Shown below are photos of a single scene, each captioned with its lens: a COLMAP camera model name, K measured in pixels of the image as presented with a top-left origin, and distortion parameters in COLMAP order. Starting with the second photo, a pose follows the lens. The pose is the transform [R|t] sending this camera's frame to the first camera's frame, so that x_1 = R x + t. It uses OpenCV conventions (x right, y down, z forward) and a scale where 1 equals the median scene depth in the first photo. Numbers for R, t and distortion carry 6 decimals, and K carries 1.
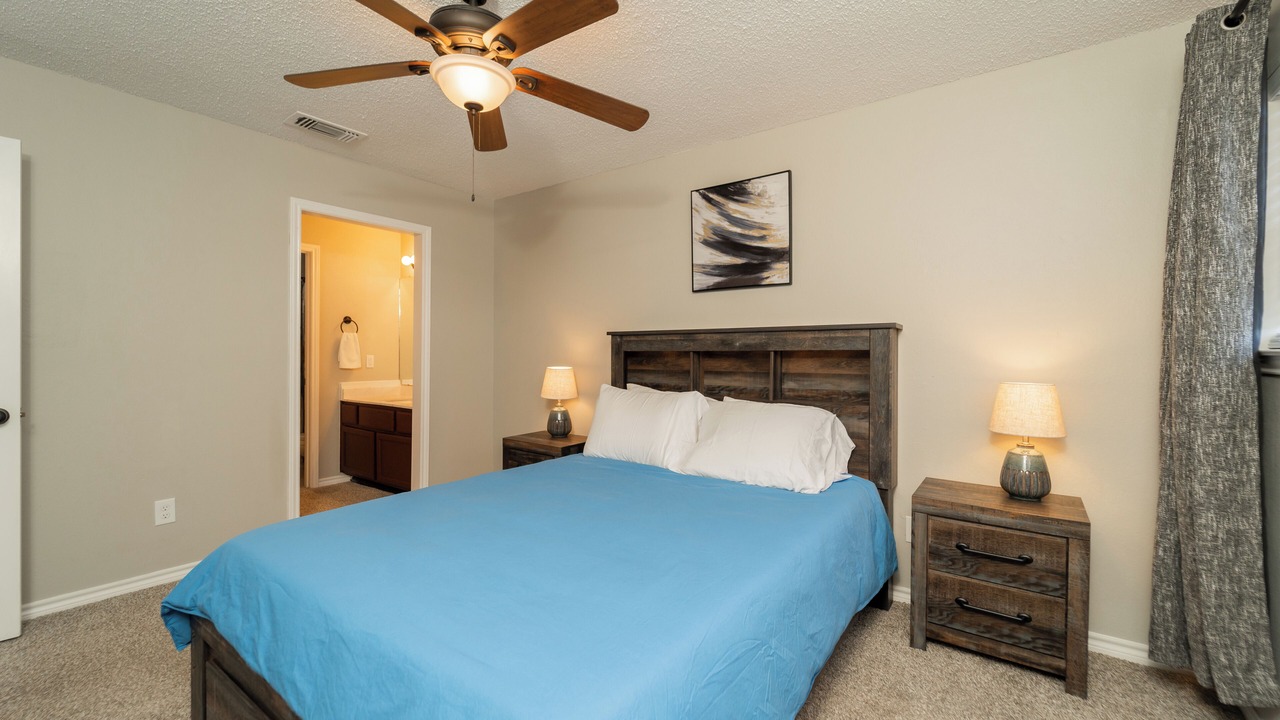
lens RADIAL K [[516.2, 0, 637.6], [0, 516.2, 356.8], [0, 0, 1]] dist [0.000912, -0.001912]
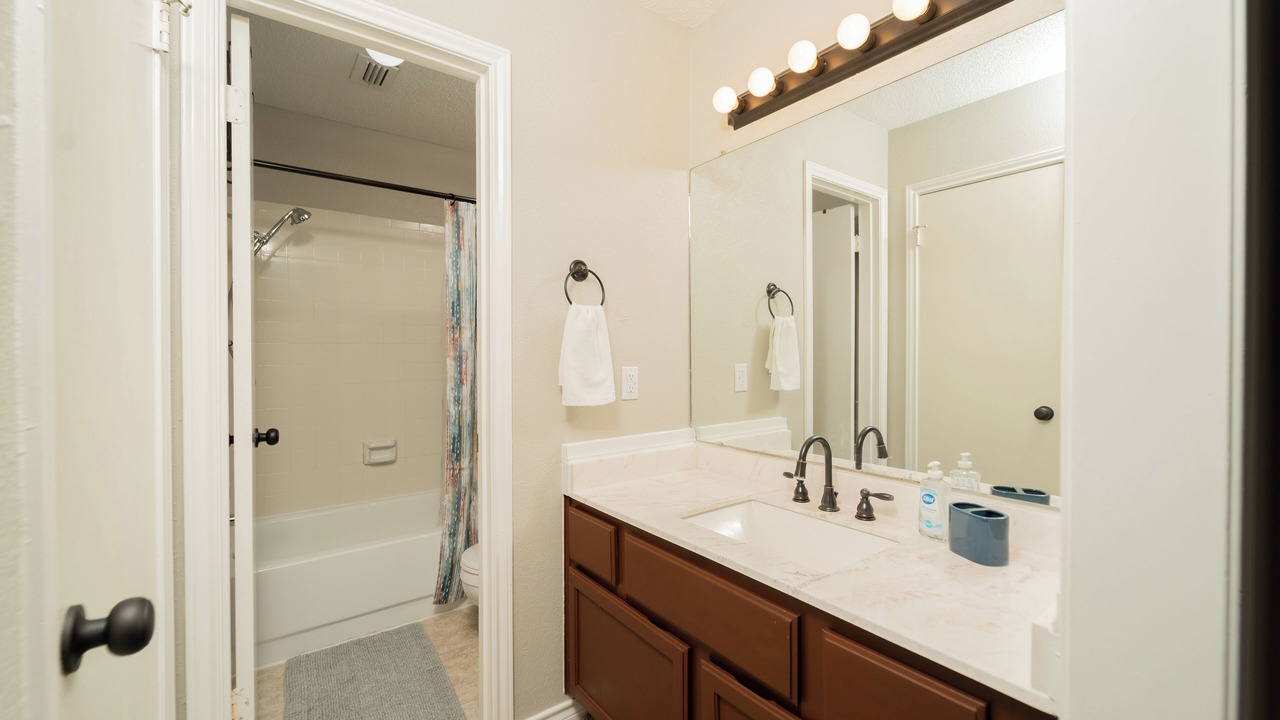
lens RADIAL K [[516.2, 0, 639.5], [0, 516.2, 362.2], [0, 0, 1]] dist [0.000912, -0.001912]
pose [[0.947964, -0.007047, -0.318299, -0.411565], [0.004835, 0.999958, -0.007740, -0.004001], [0.318340, 0.005798, 0.947959, 0.677281]]
